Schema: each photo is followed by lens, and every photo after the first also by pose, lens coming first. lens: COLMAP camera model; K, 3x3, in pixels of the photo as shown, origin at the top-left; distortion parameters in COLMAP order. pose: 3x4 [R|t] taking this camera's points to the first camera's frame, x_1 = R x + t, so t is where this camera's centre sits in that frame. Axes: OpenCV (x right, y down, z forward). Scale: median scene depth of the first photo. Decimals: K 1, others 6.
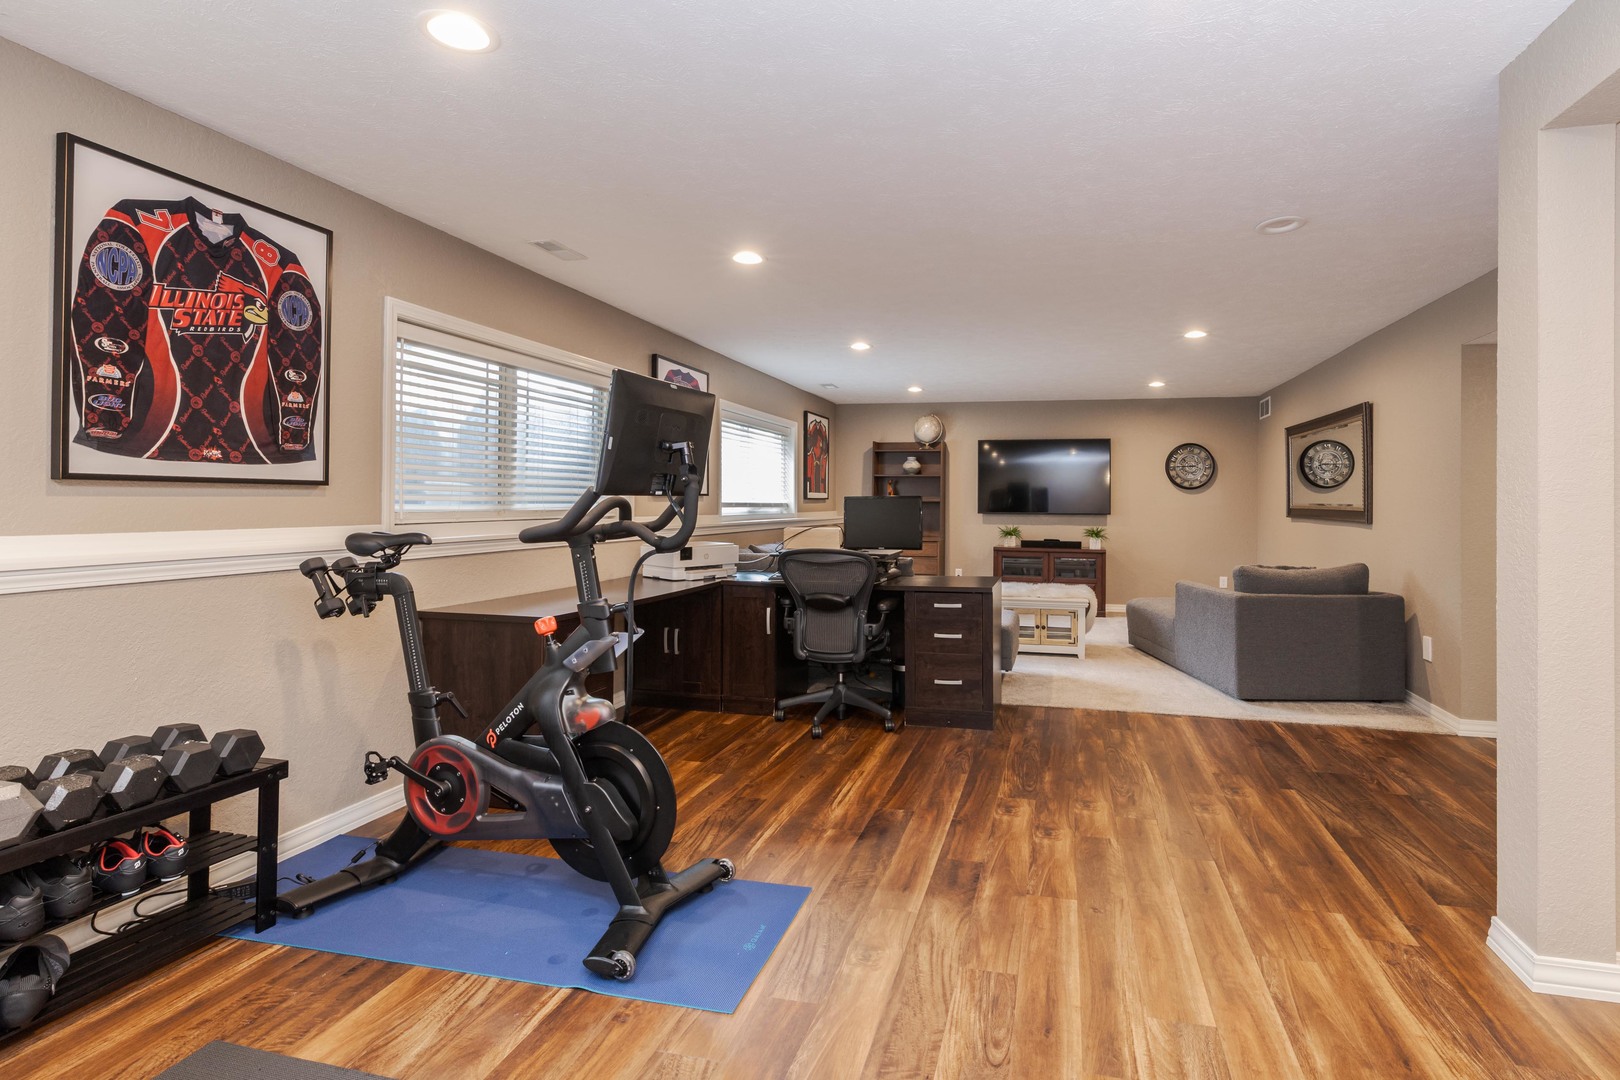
lens RADIAL K [[826.0, 0, 855.3], [0, 826.0, 491.0], [0, 0, 1]] dist [0.045983, -0.000119]
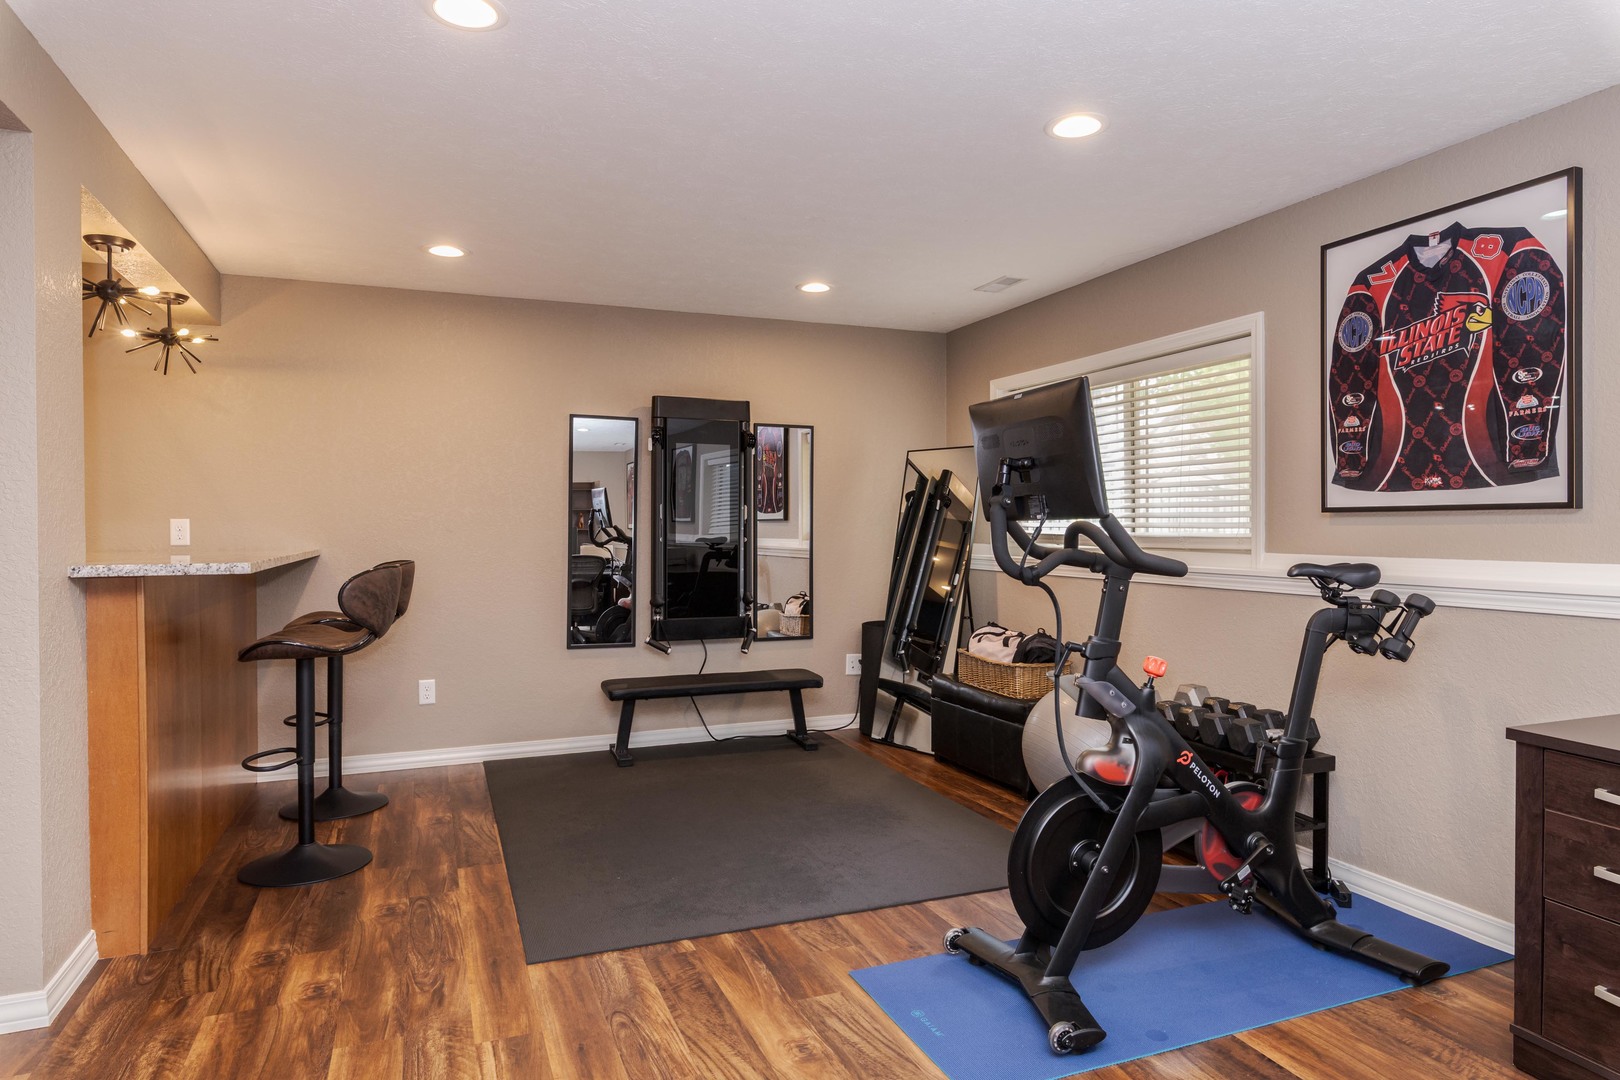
lens RADIAL K [[982.5, 0, 810.0], [0, 982.5, 540.0], [0, 0, 1]] dist [-0.000634, -0.000620]
pose [[-0.811408, -0.007307, -0.584434, 0.494258], [-0.005737, 0.999973, -0.004538, 0.033465], [0.584452, -0.000329, -0.811428, 1.502537]]
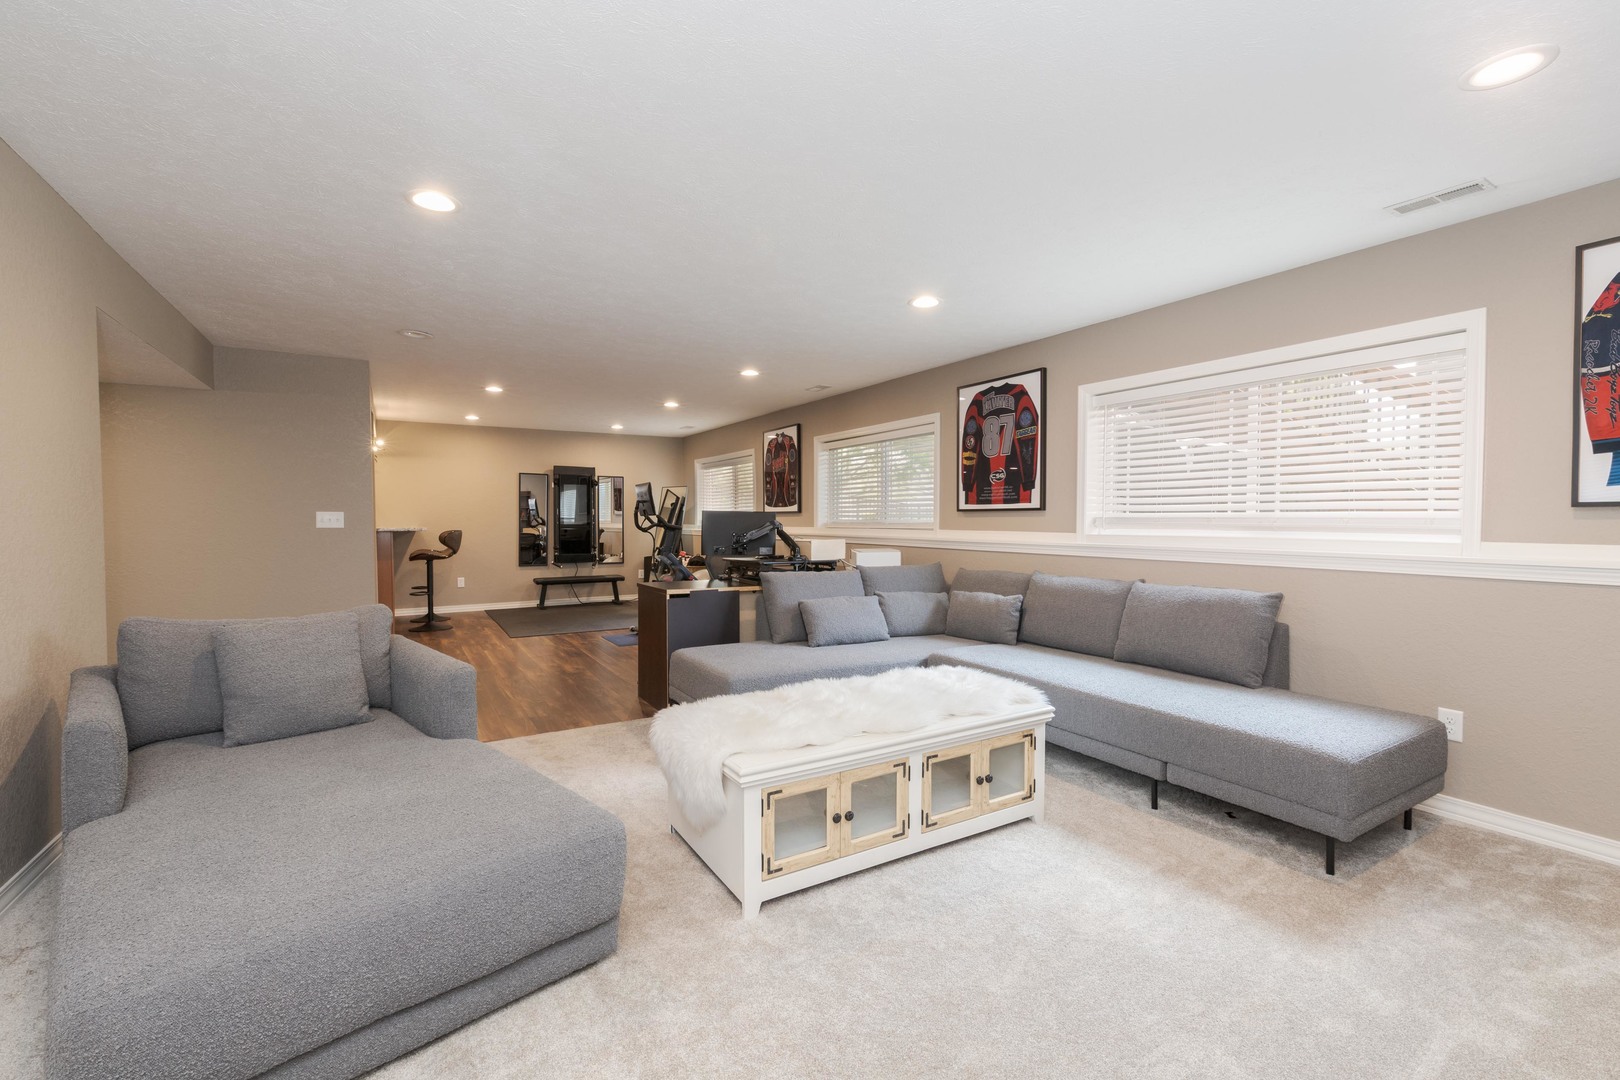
lens RADIAL K [[702.0, 0, 810.0], [0, 702.0, 540.0], [0, 0, 1]] dist [-0.000533, -0.000268]
pose [[-0.708210, 0.003465, -0.705993, 1.174794], [-0.004536, 0.999945, 0.009459, 0.072462], [0.705987, 0.009901, -0.708156, 3.112258]]
